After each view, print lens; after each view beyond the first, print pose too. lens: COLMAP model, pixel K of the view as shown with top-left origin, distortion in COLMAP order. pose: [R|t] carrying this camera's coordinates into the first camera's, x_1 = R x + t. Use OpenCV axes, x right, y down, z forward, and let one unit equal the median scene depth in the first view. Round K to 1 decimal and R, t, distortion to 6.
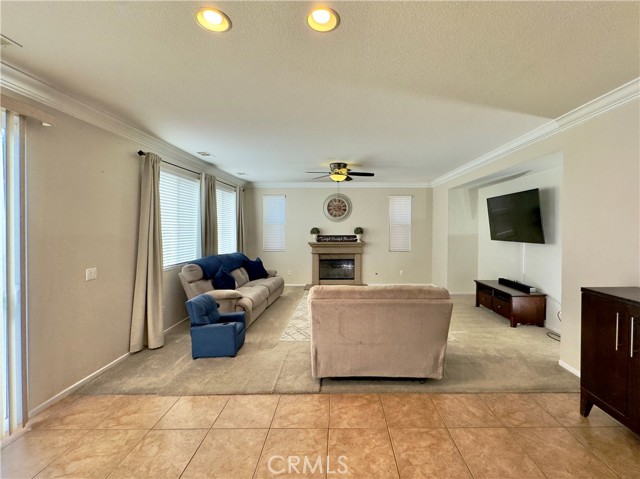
lens RADIAL K [[284.5, 0, 340.1], [0, 284.5, 233.2], [0, 0, 1]] dist [0.000360, -0.000065]
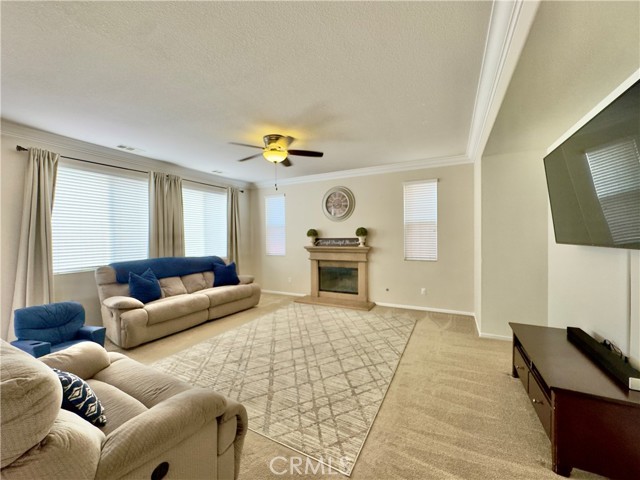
lens RADIAL K [[261.5, 0, 320.0], [0, 261.5, 240.0], [0, 0, 1]] dist [-0.002051, -0.000455]
pose [[0.890871, 0.000322, -0.454256, 0.283068], [-0.000967, 0.999999, -0.001187, 0.013820], [0.454255, 0.001497, 0.890870, 0.319420]]
